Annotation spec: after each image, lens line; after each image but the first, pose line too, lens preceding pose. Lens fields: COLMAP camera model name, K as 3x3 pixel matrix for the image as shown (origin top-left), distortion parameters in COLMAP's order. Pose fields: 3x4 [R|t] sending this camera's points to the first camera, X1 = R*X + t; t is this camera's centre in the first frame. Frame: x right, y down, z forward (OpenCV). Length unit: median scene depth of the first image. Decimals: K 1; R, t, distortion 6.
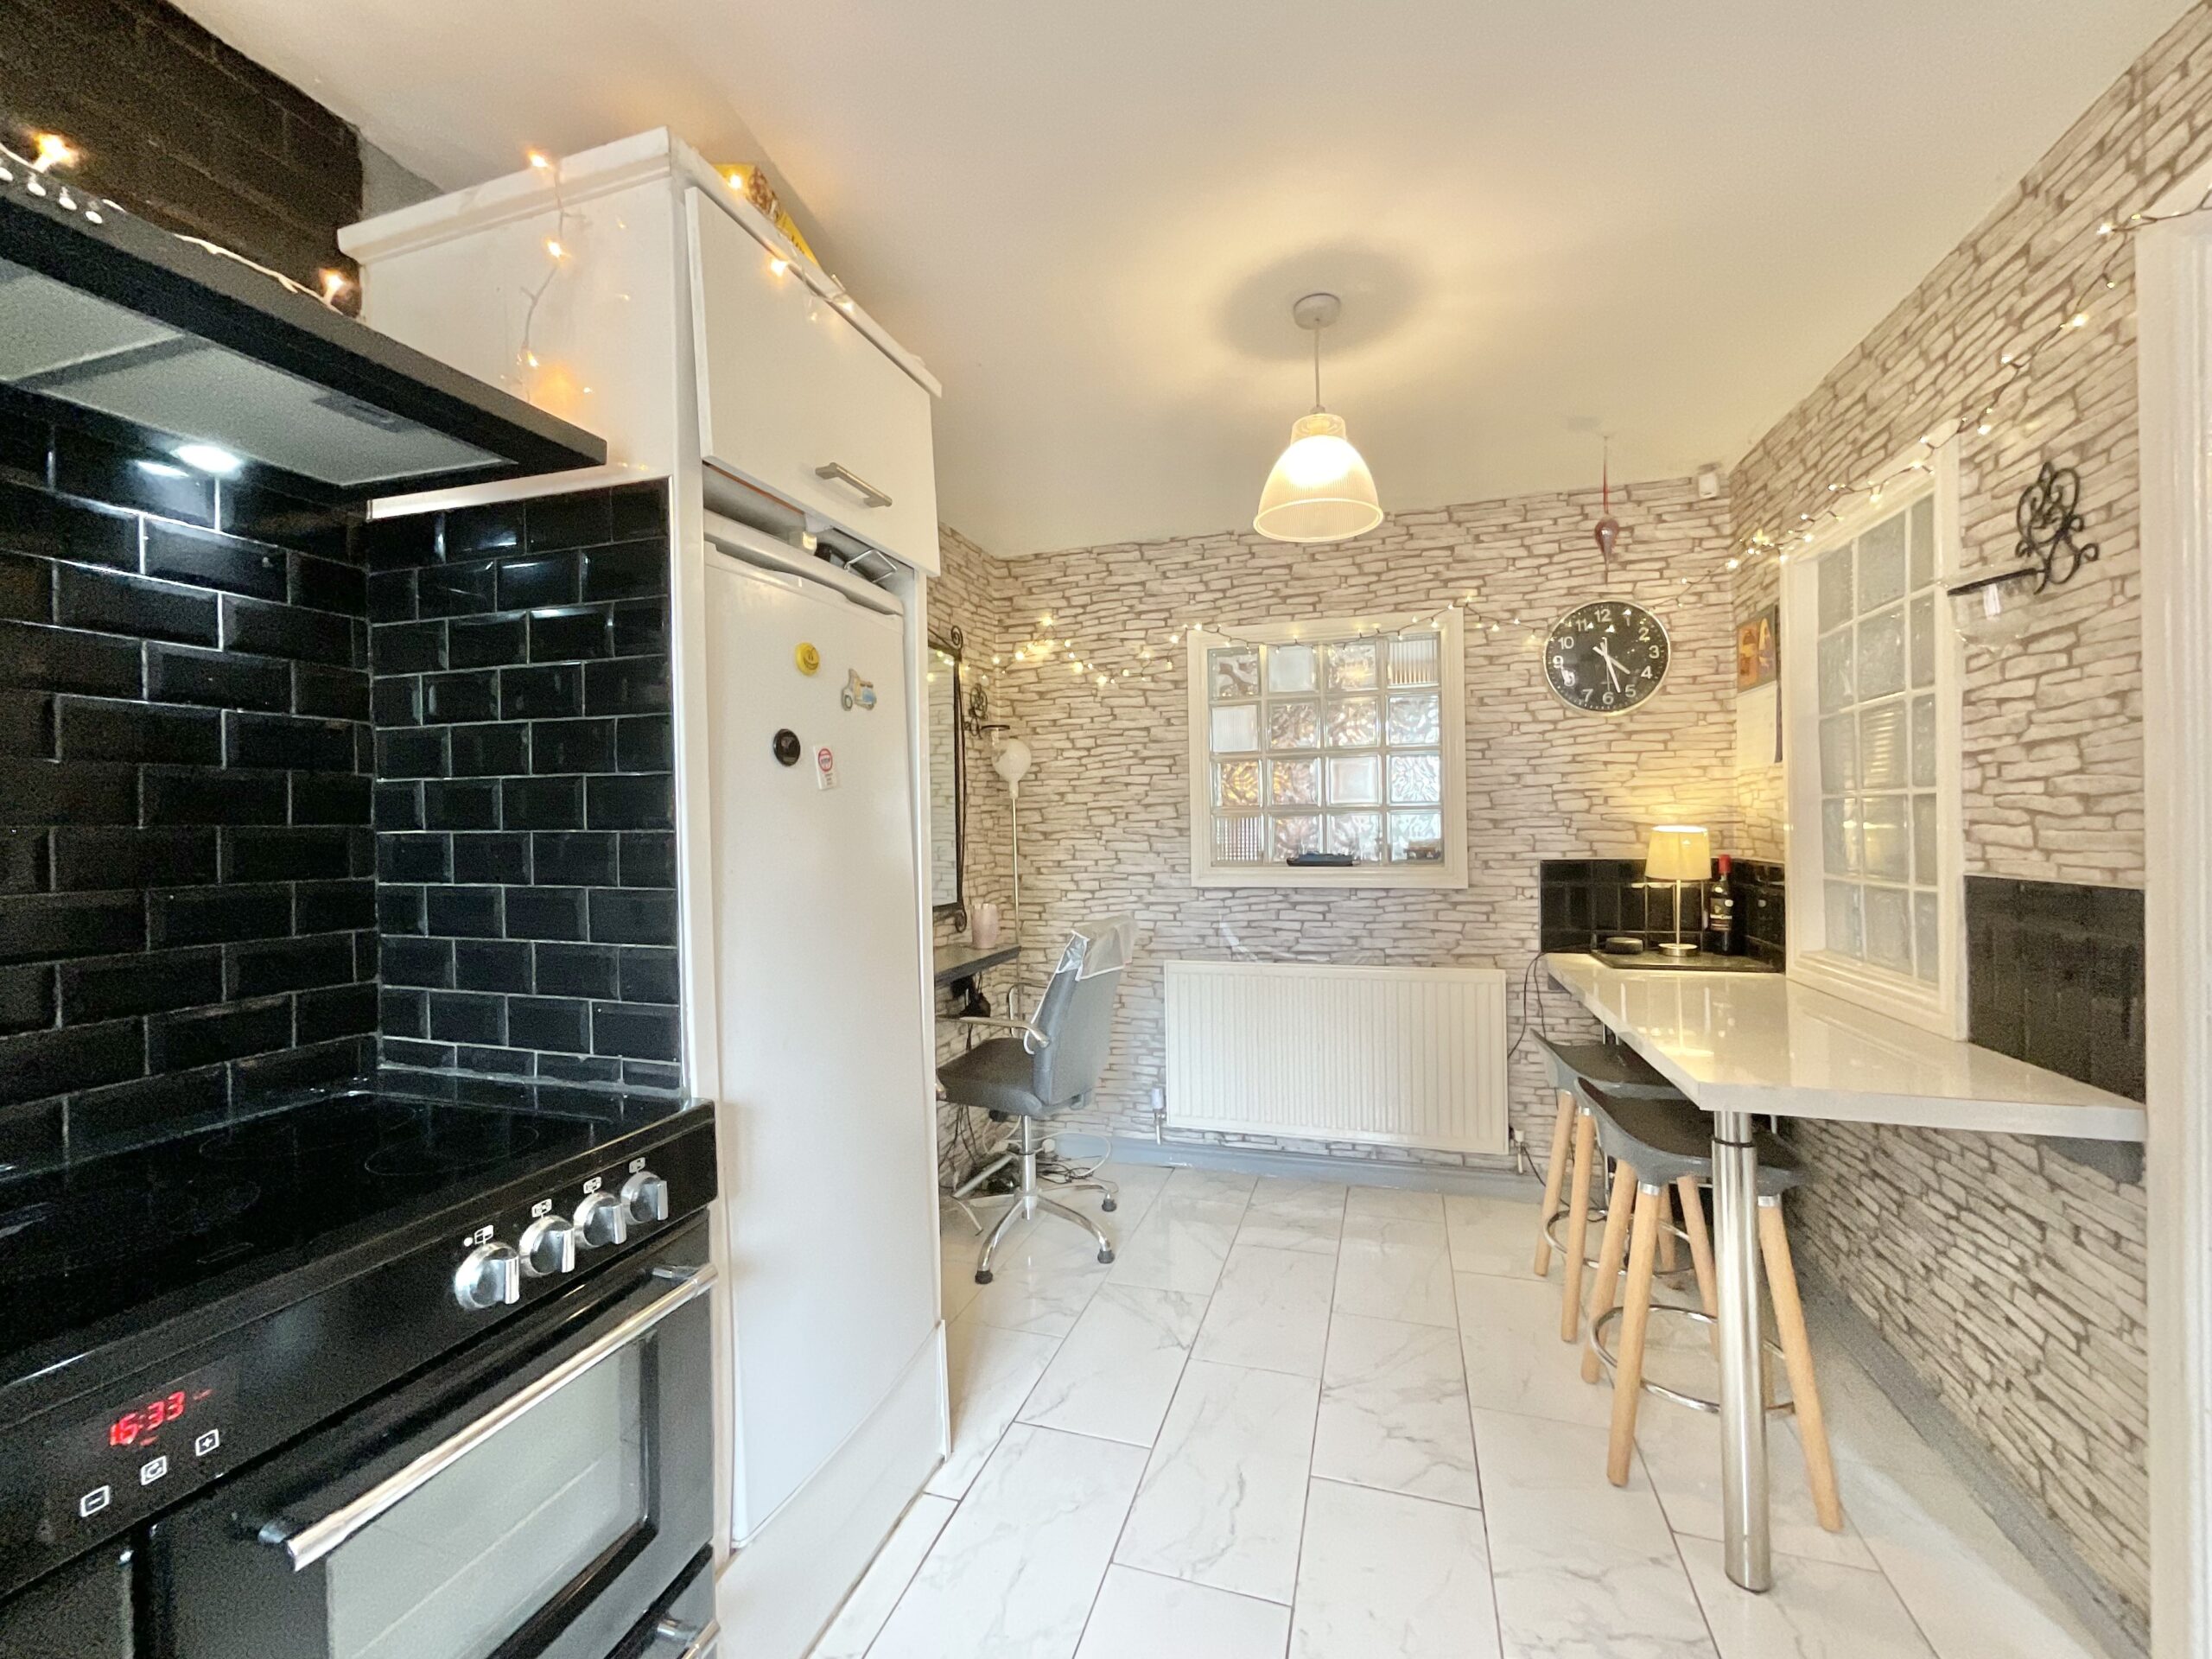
lens RADIAL K [[894.3, 0, 1101.8], [0, 894.3, 831.5], [0, 0, 1]] dist [0.000778, 0.000033]
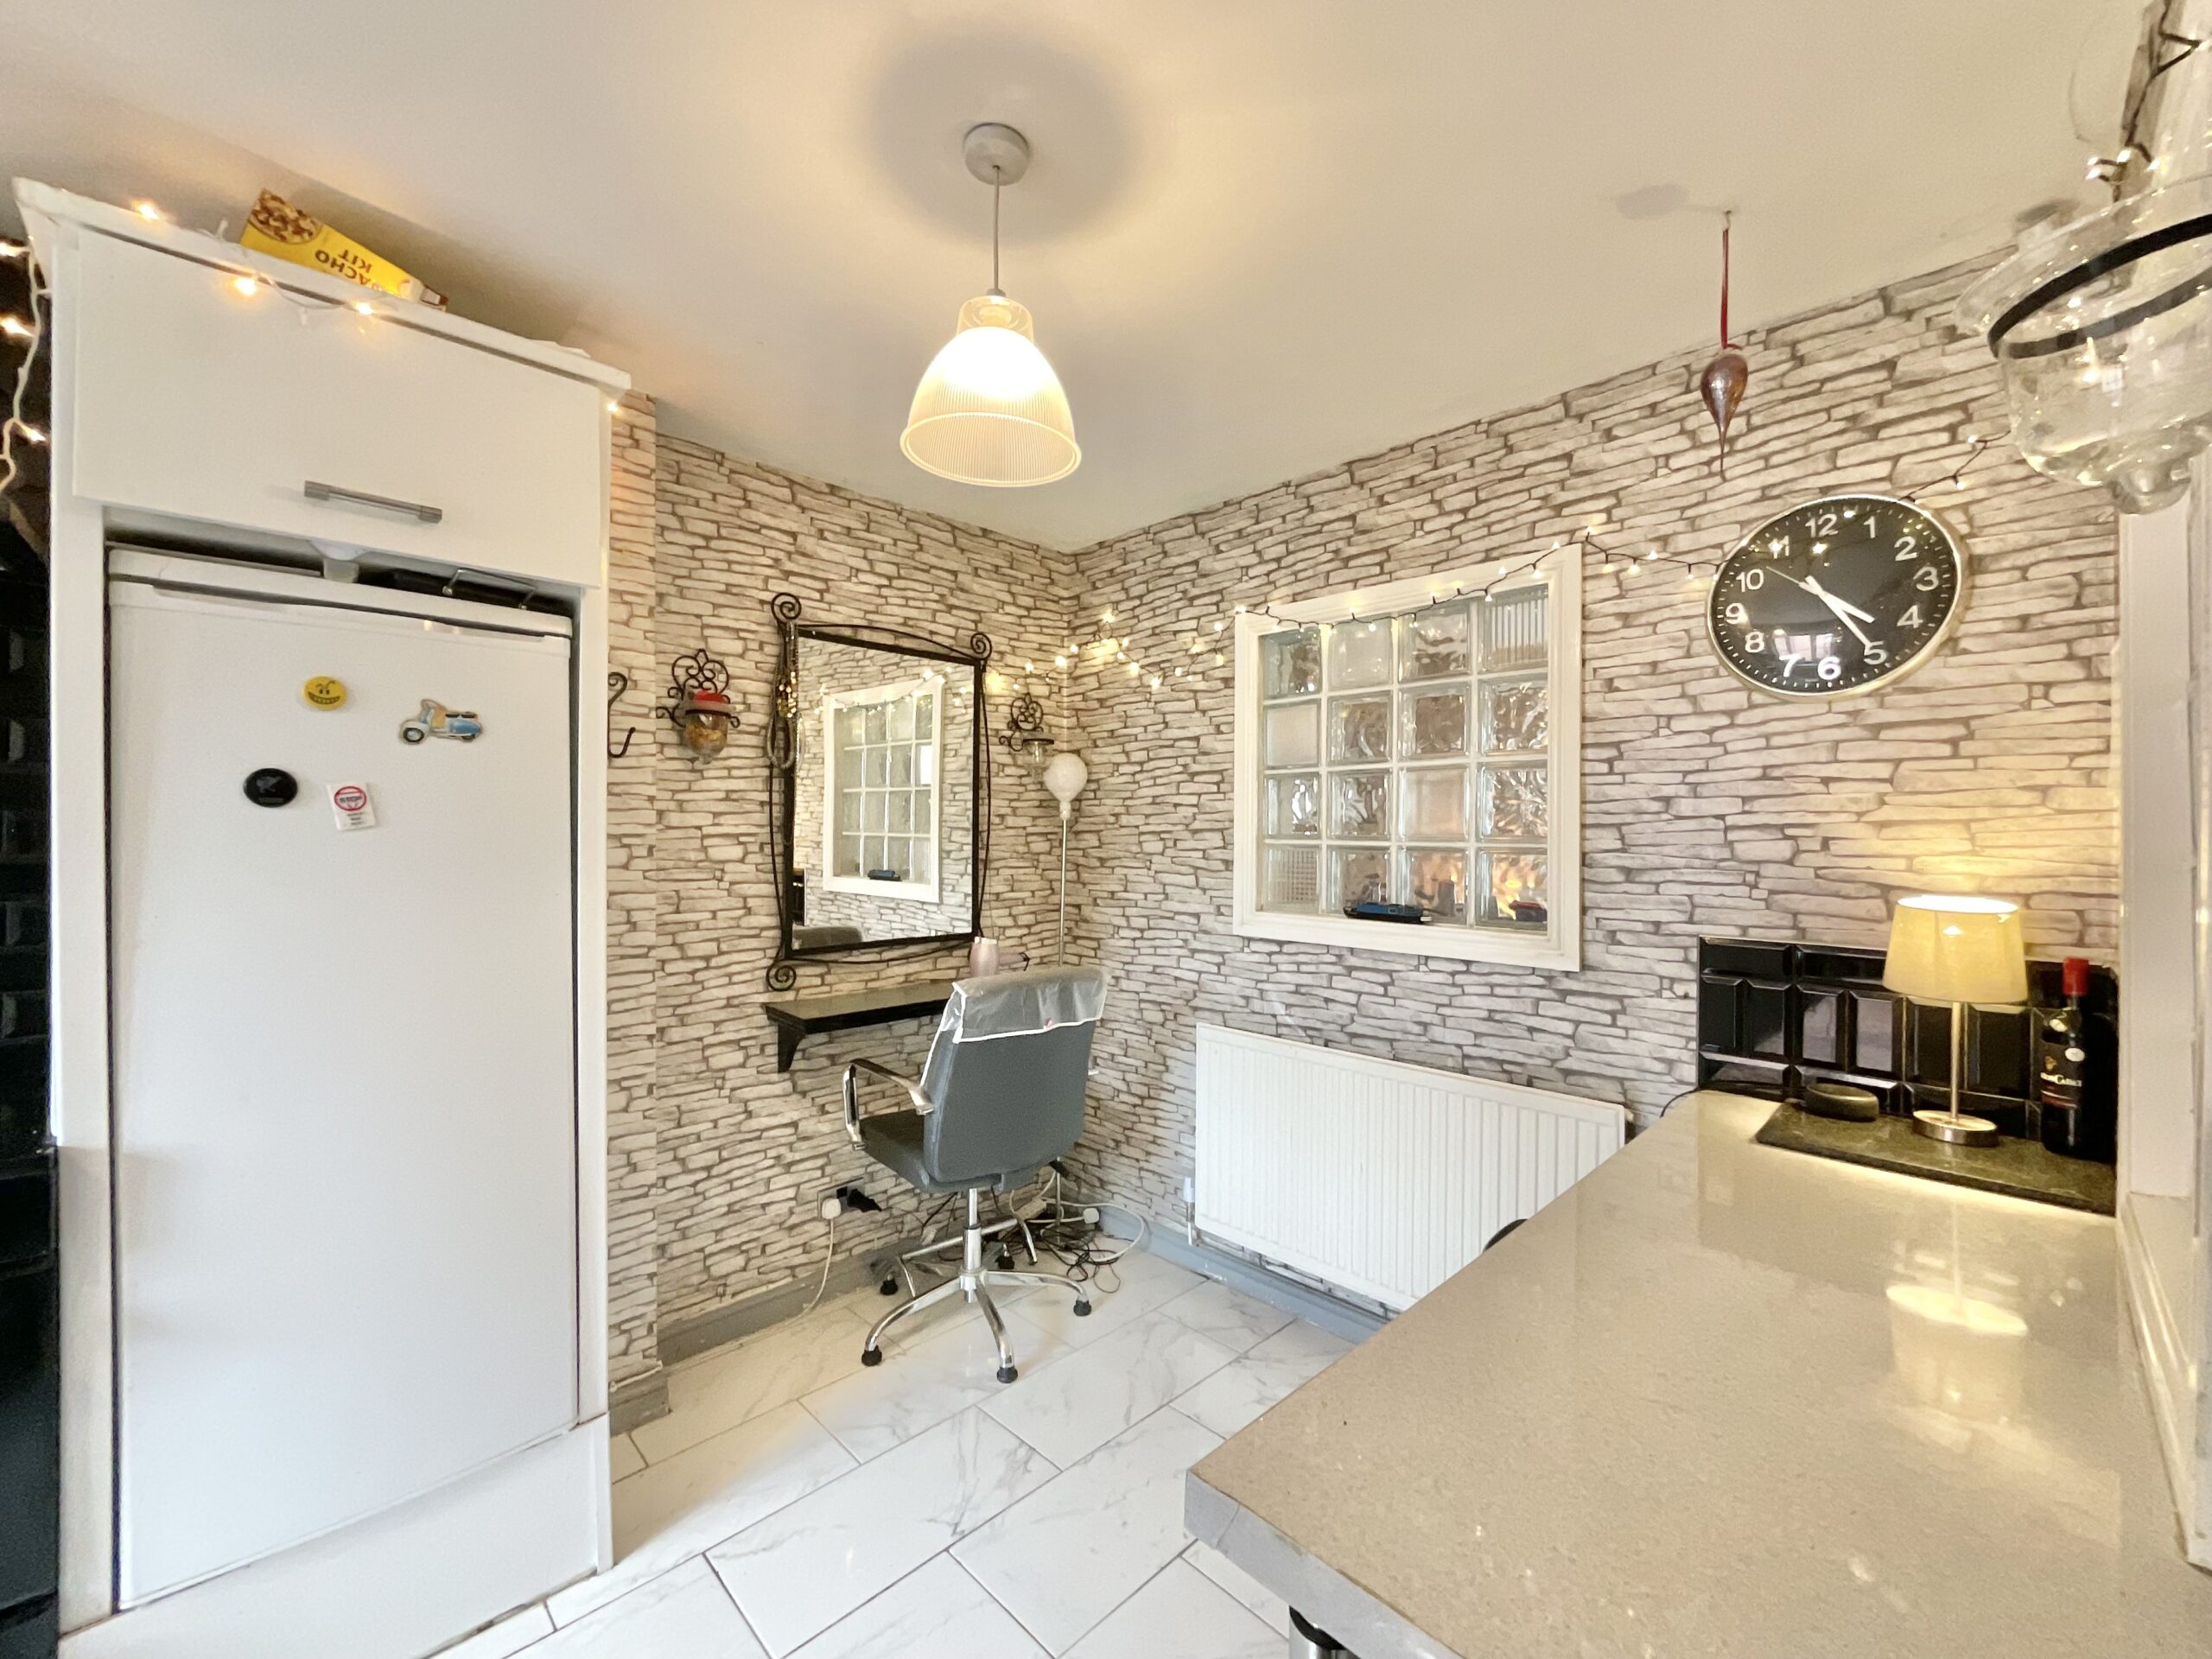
lens RADIAL K [[900.4, 0, 1110.6], [0, 900.4, 830.4], [0, 0, 1]] dist [-0.003859, 0.009977]
pose [[0.884796, 0.021641, -0.465477, 0.411082], [-0.023815, 0.999716, 0.001211, -0.032383], [0.465371, 0.010014, 0.885059, 0.256569]]
